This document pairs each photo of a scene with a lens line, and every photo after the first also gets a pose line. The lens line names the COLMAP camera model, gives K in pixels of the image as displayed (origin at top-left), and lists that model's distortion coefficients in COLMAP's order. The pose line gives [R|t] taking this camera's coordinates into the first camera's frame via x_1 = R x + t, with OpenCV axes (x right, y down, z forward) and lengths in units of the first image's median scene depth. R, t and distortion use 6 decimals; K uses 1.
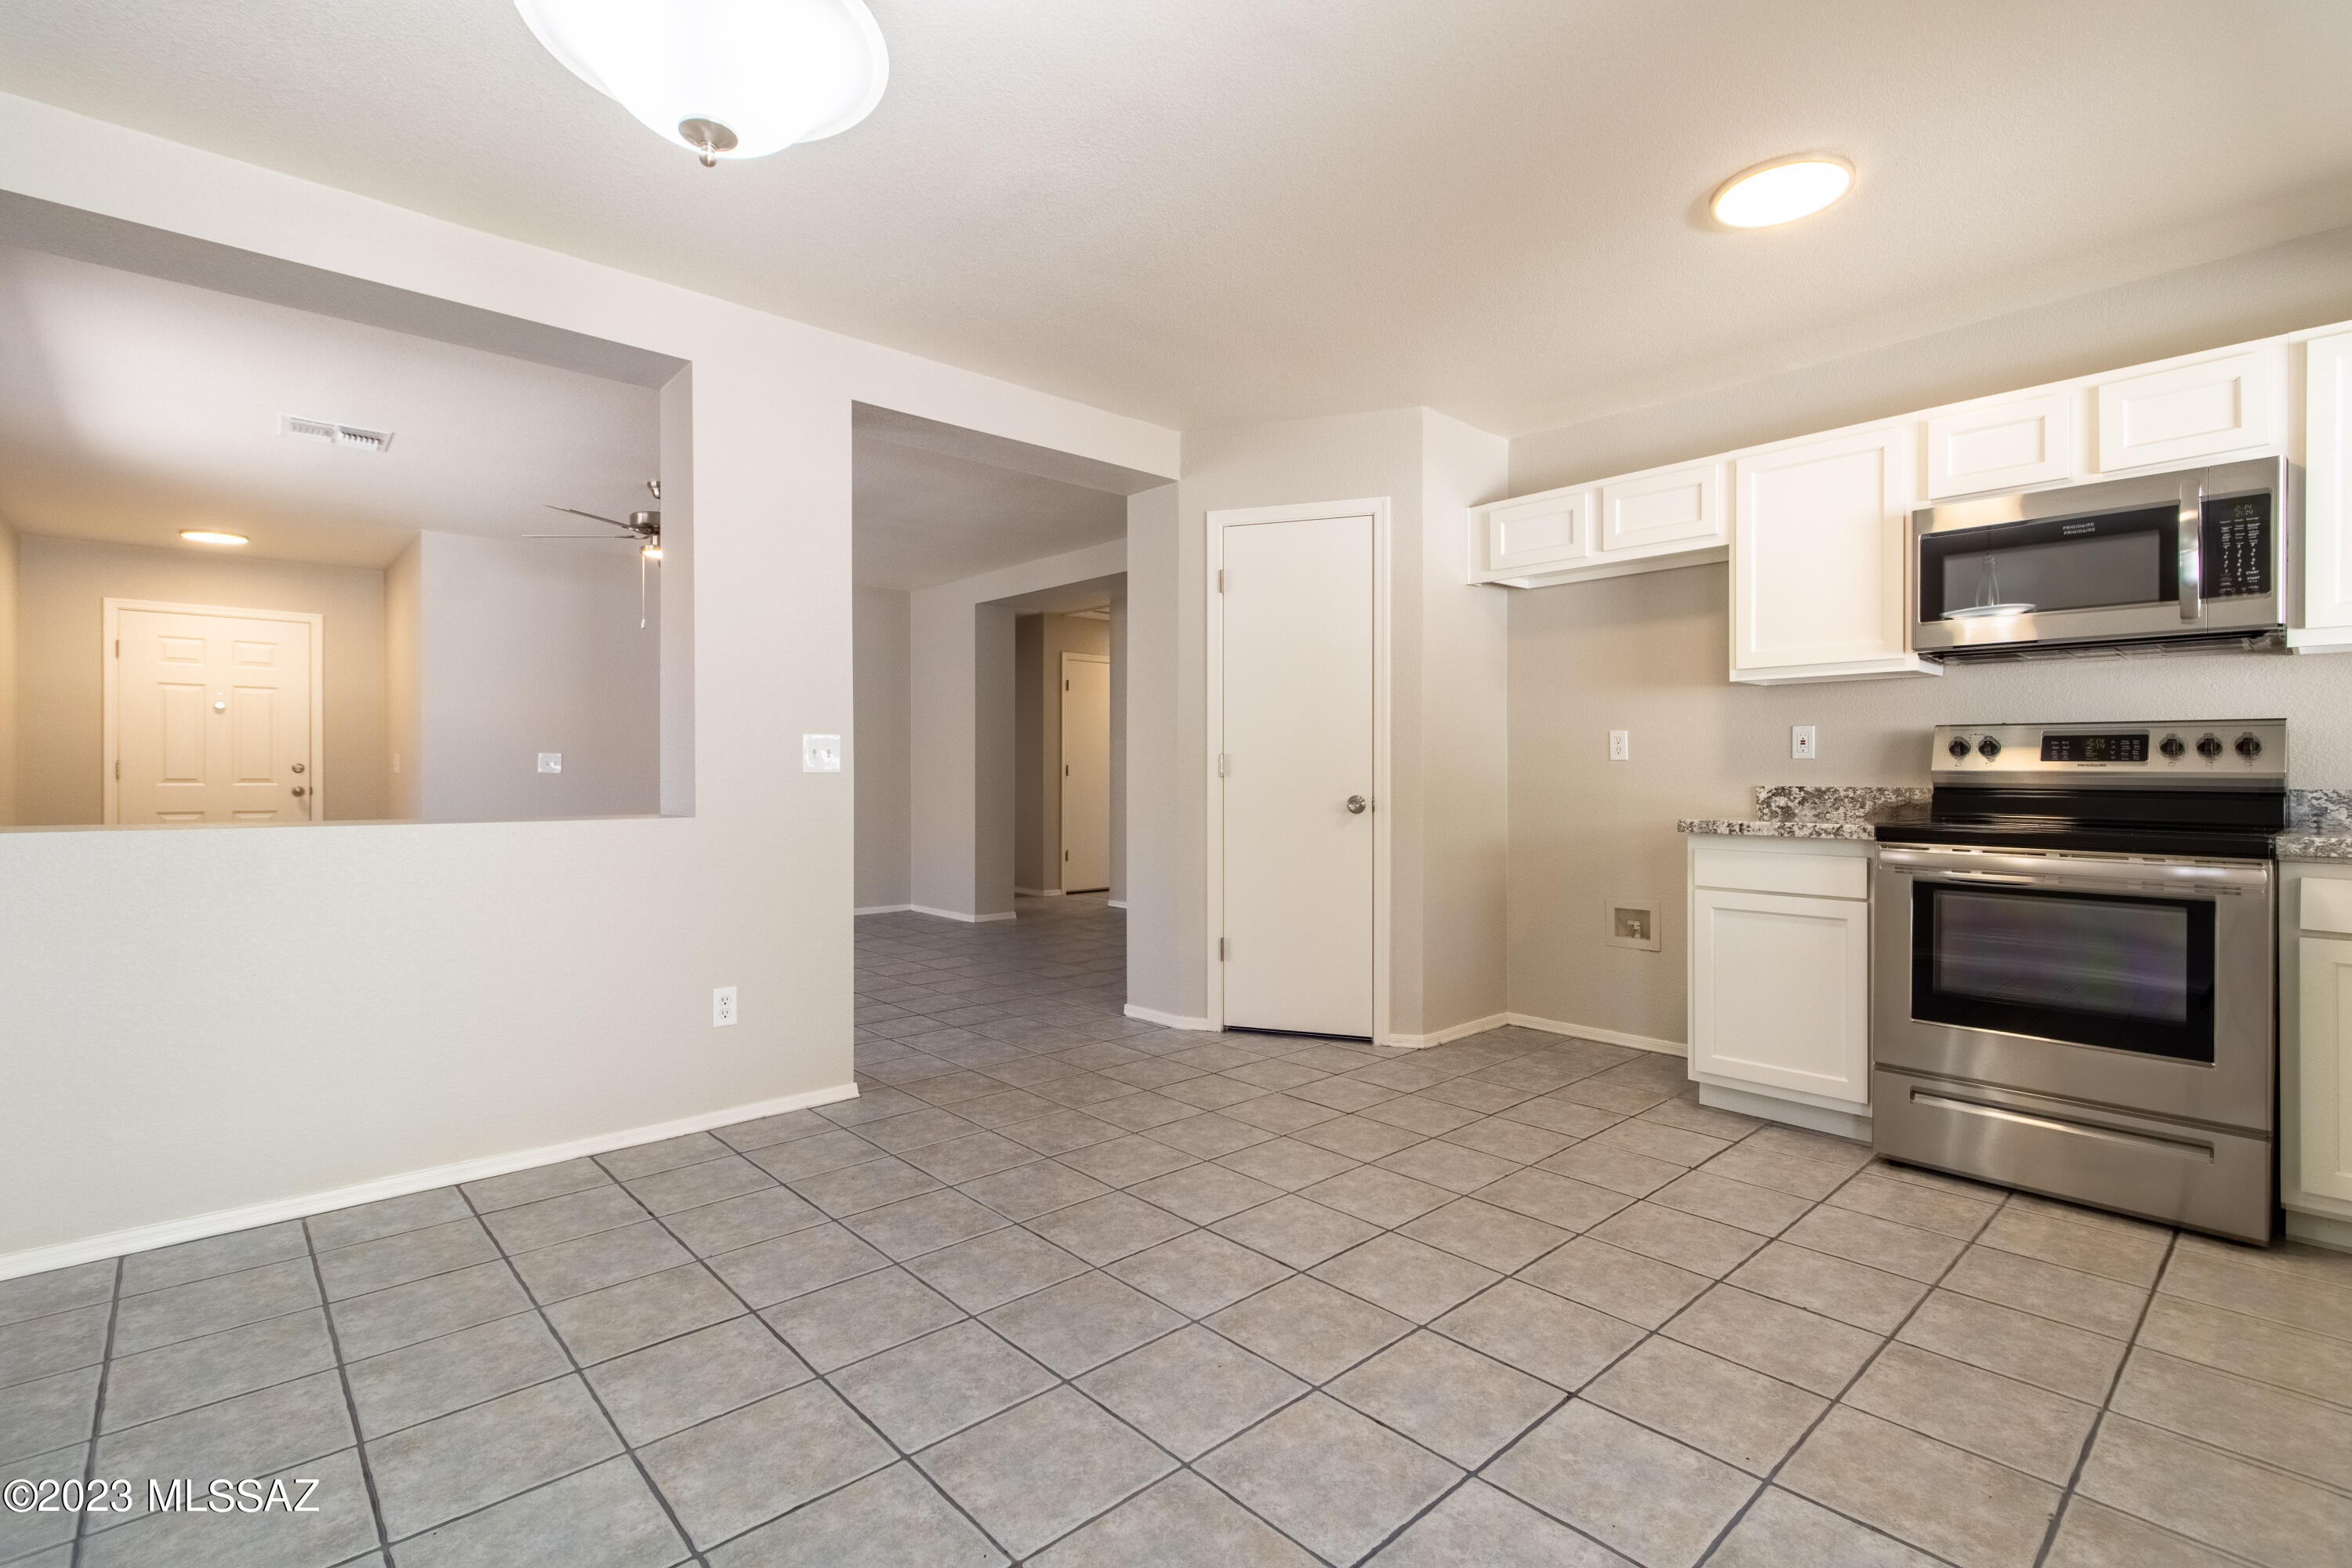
lens RADIAL K [[1081.5, 0, 1192.8], [0, 1081.5, 772.2], [0, 0, 1]] dist [0.003297, -0.000581]
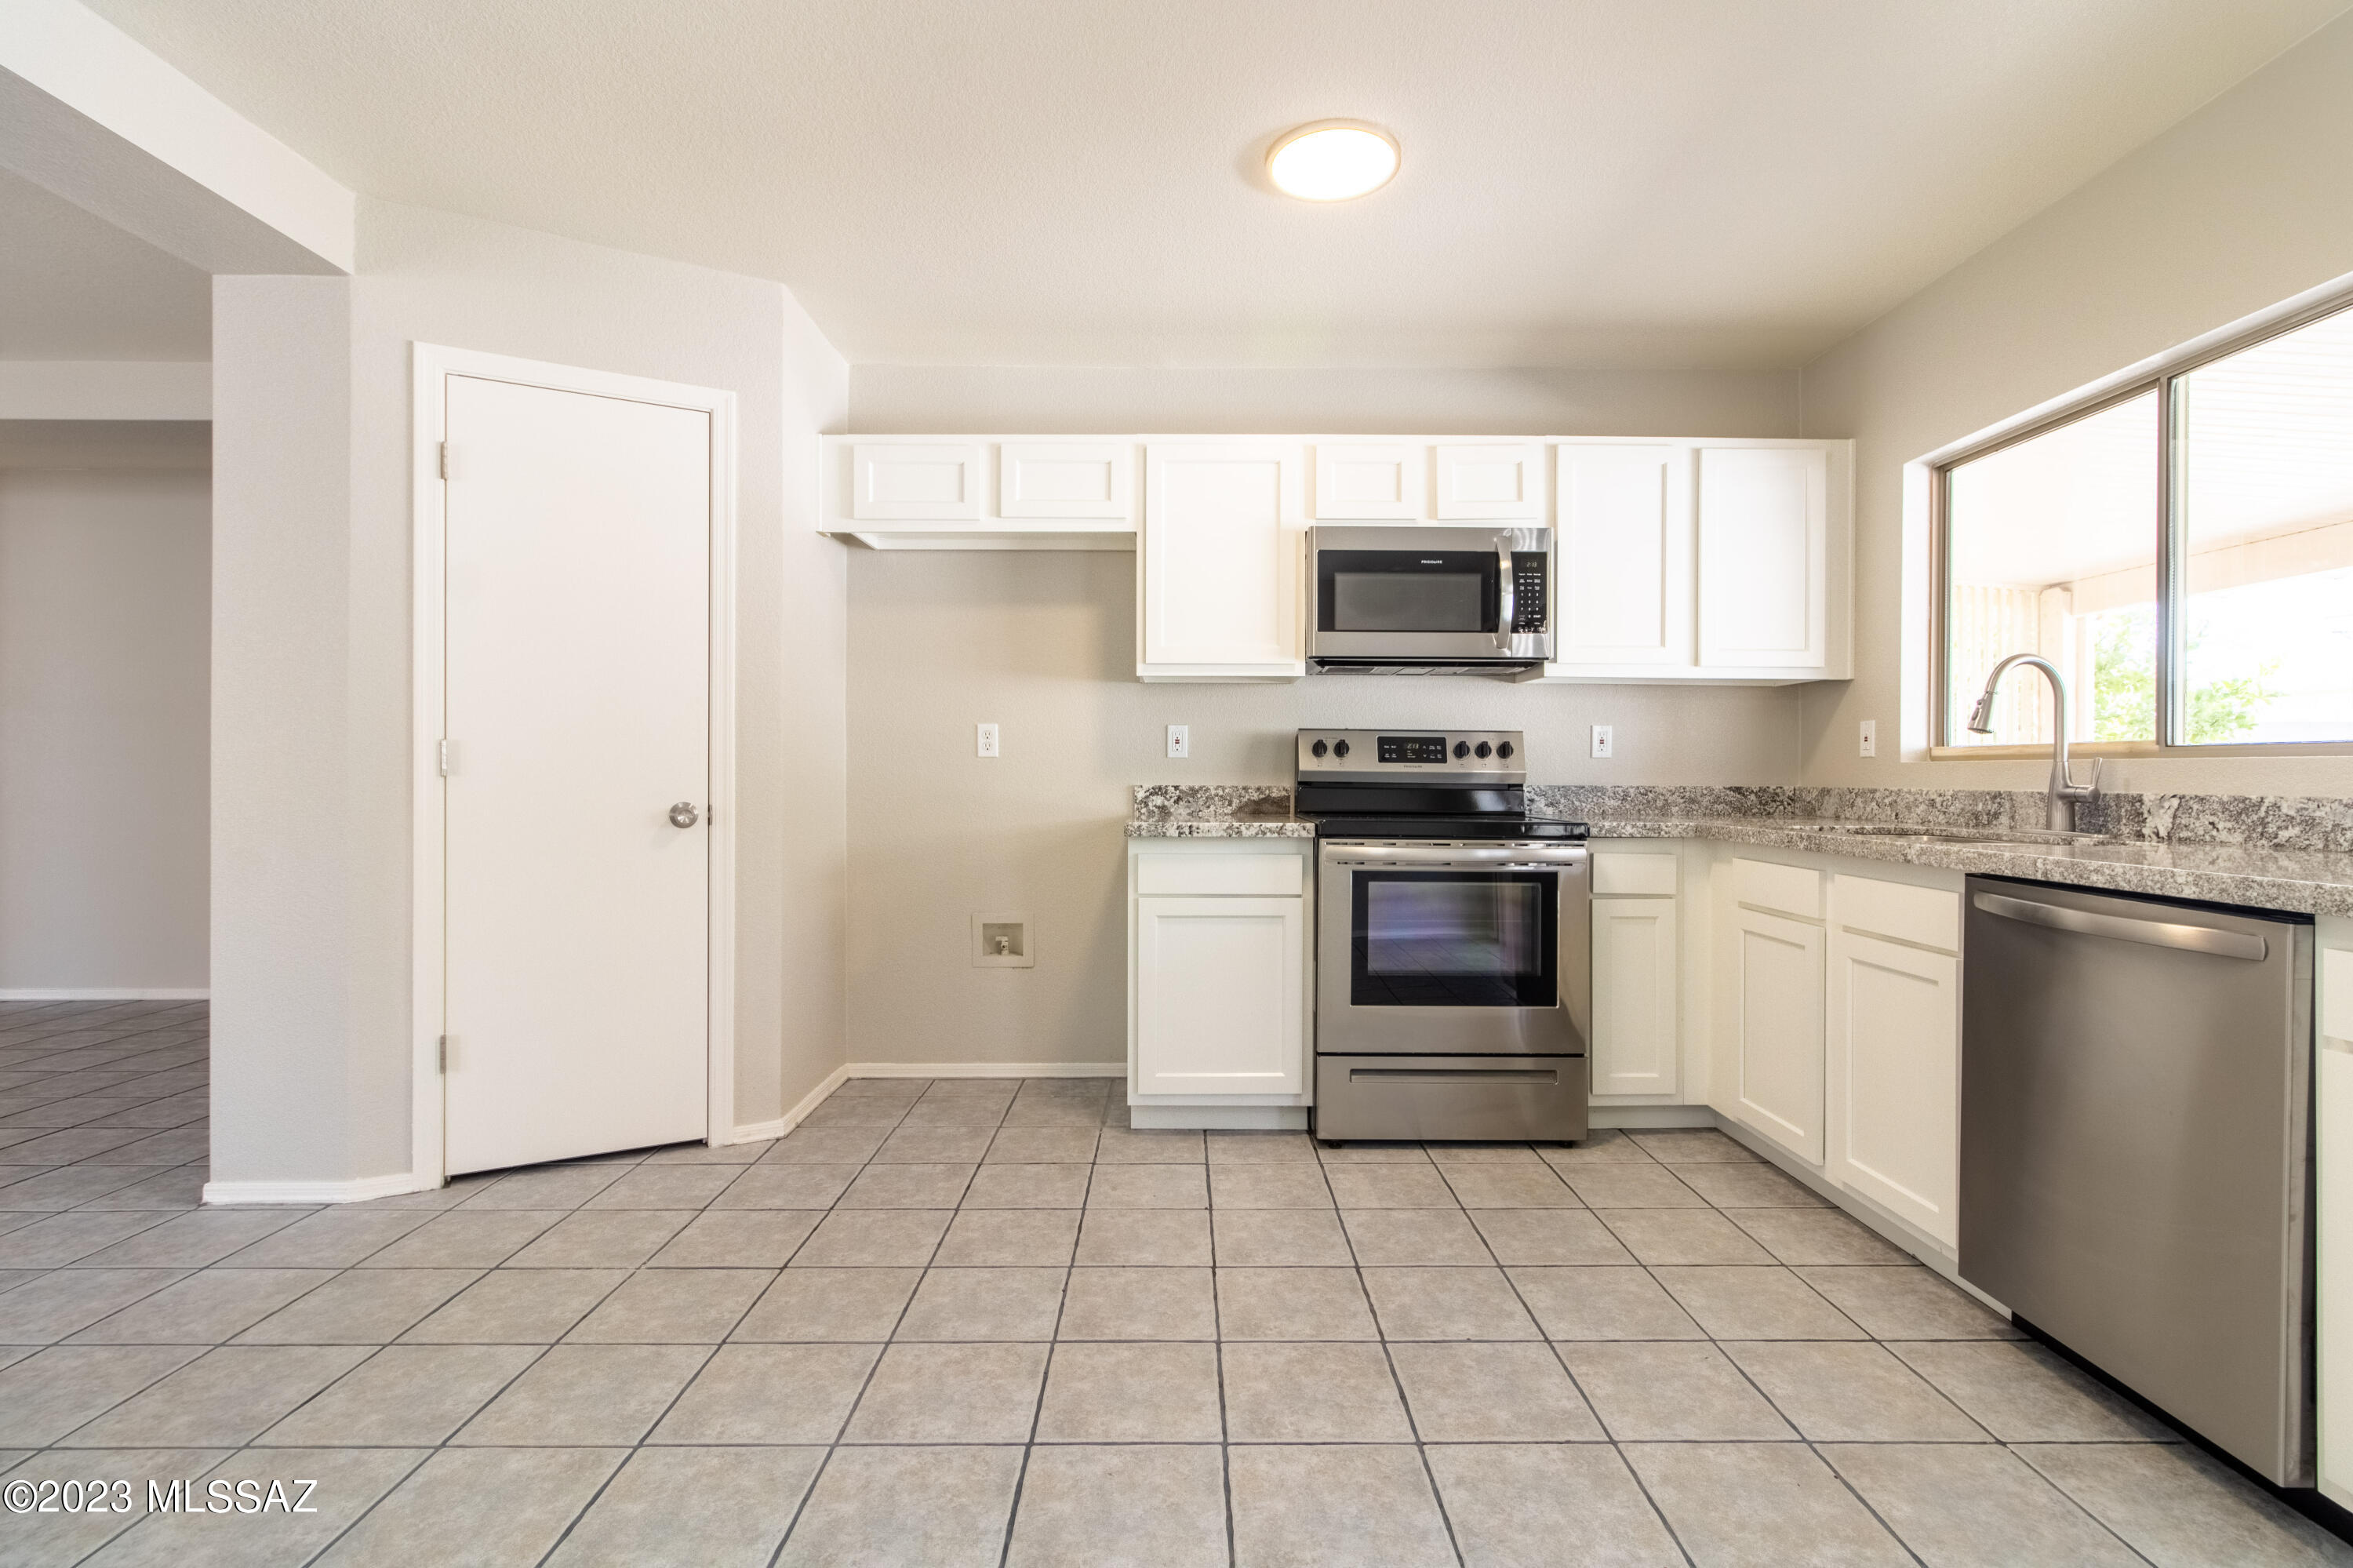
lens RADIAL K [[1082.0, 0, 1193.3], [0, 1082.0, 772.2], [0, 0, 1]] dist [0.003297, -0.000581]
pose [[0.672563, 0.001895, 0.740037, -0.193785], [-0.003088, 0.999995, 0.000246, 0.000722], [-0.740033, -0.002451, 0.672566, 0.356934]]
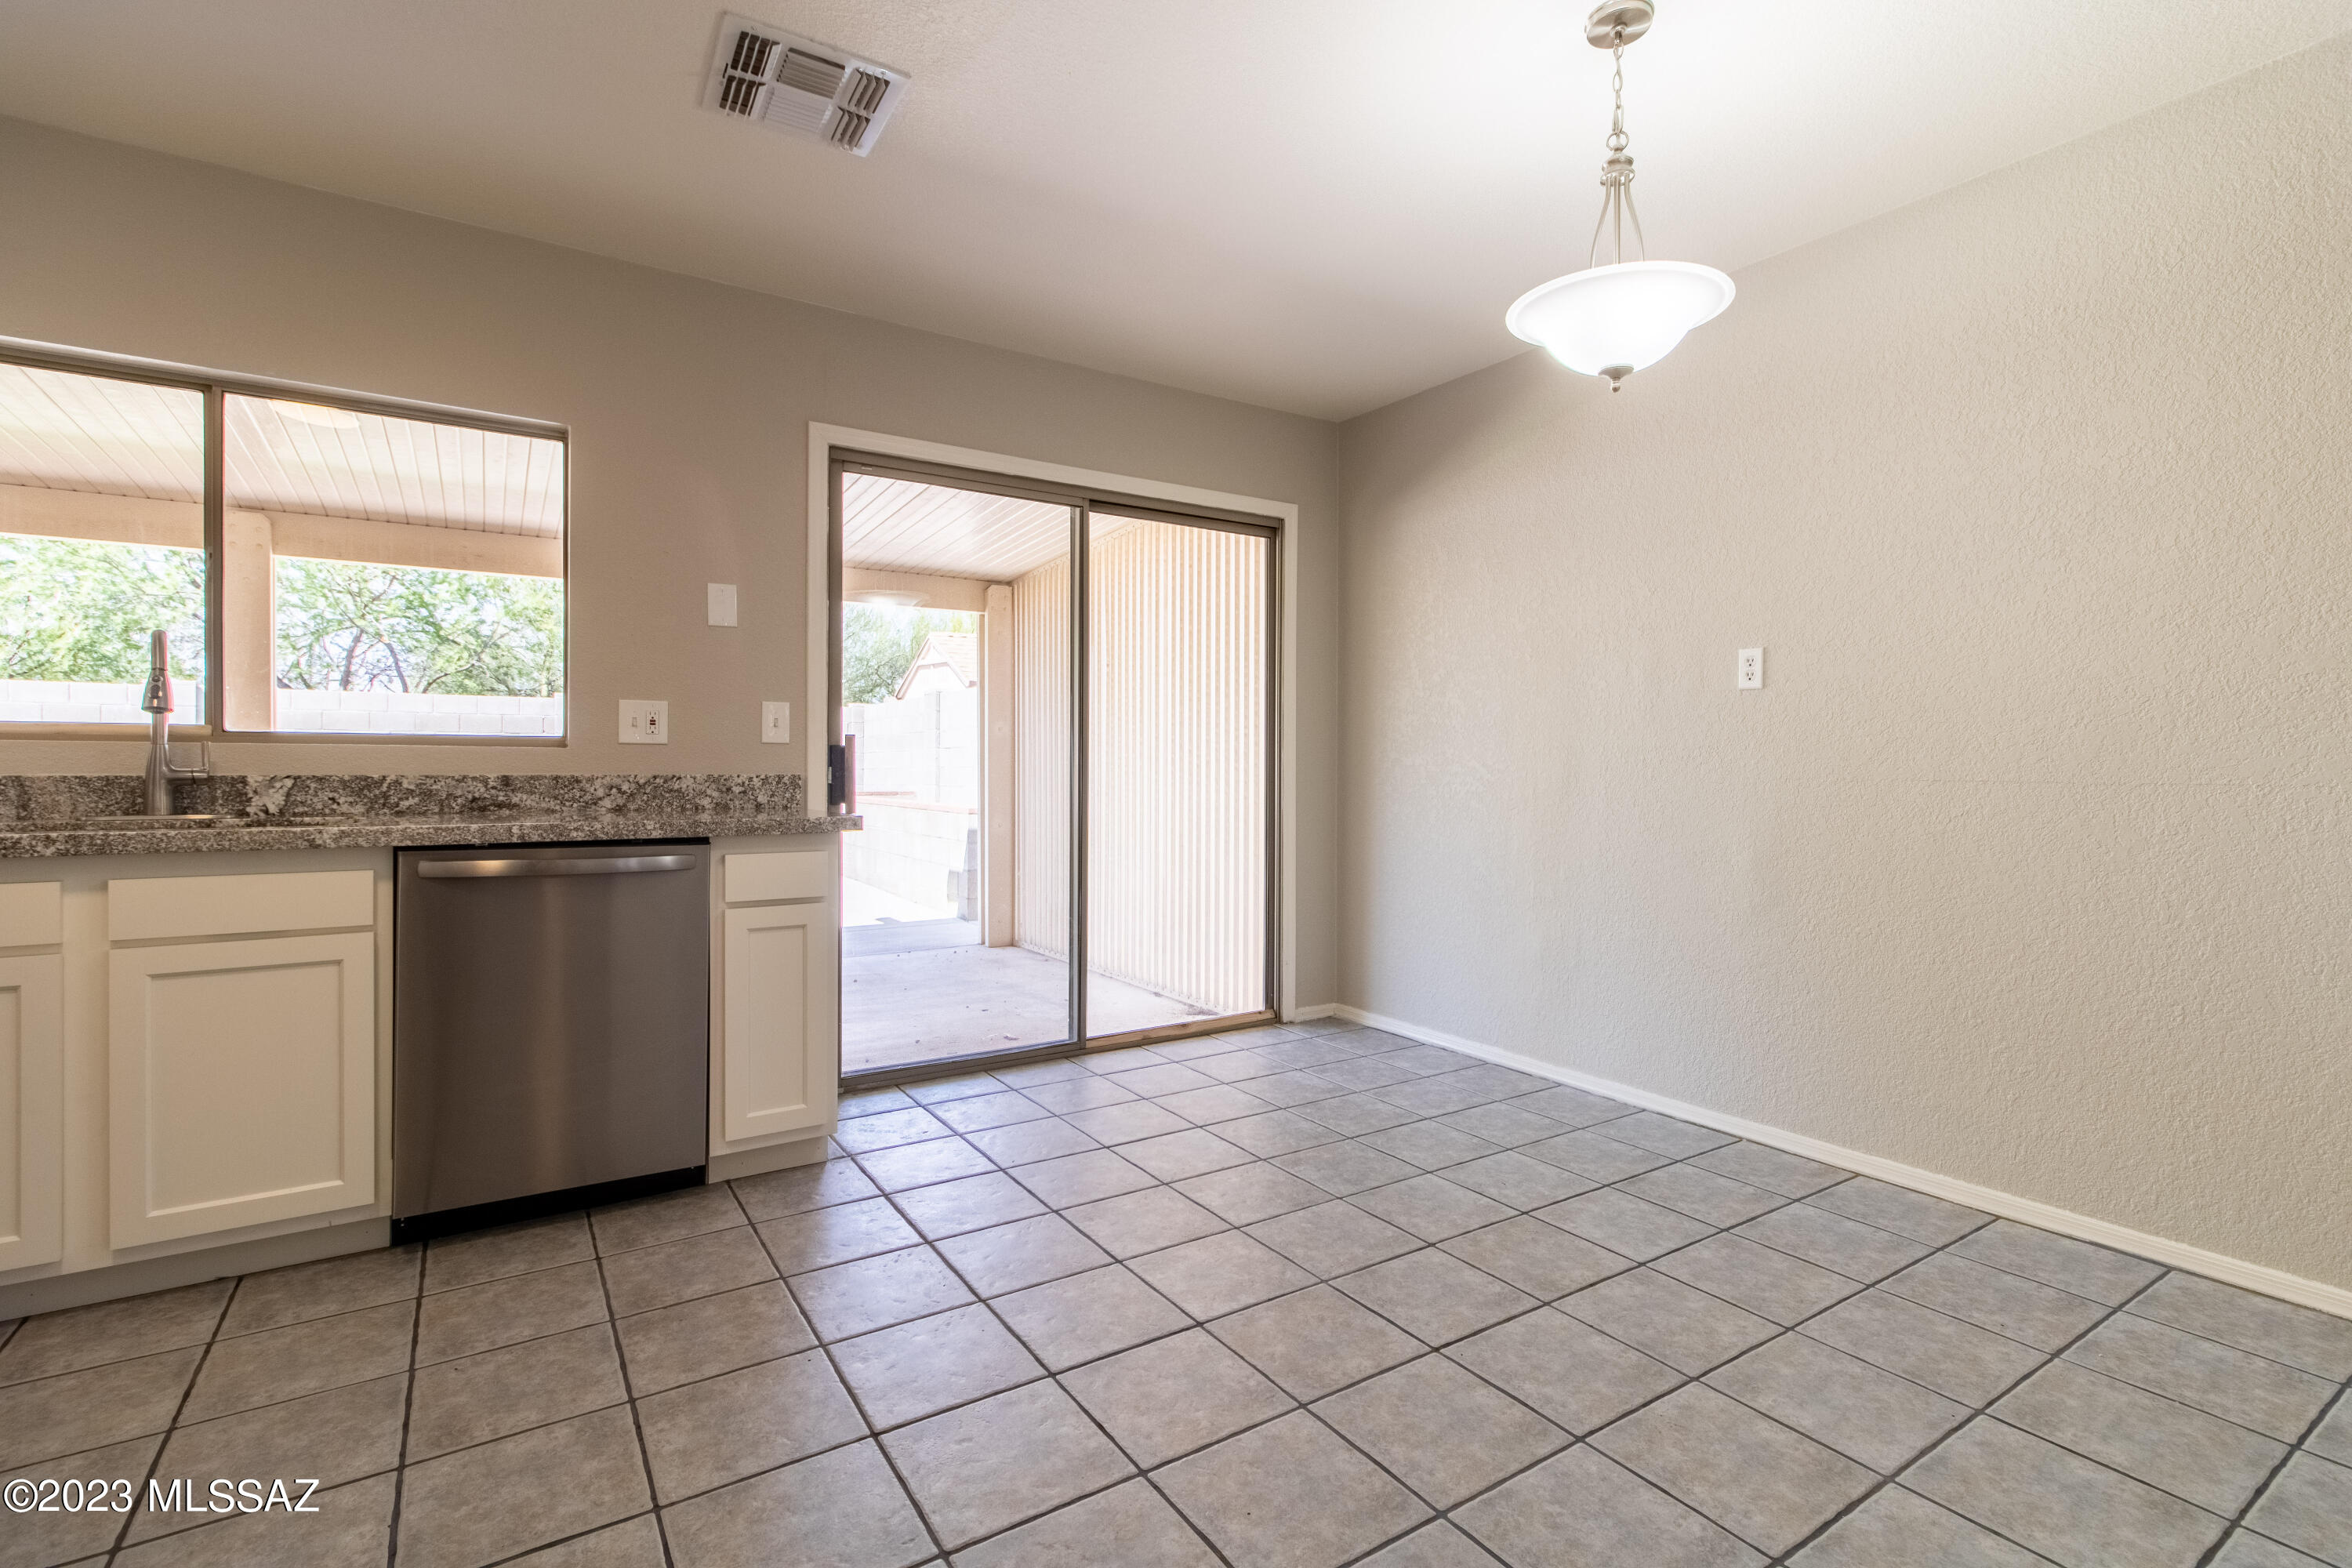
lens RADIAL K [[1086.1, 0, 1192.8], [0, 1086.1, 772.3], [0, 0, 1]] dist [0.002159, -0.000034]
pose [[-0.986229, -0.006556, 0.165253, -0.036905], [-0.005449, 0.999960, 0.007149, 0.001595], [-0.165293, 0.006150, -0.986225, 1.049698]]
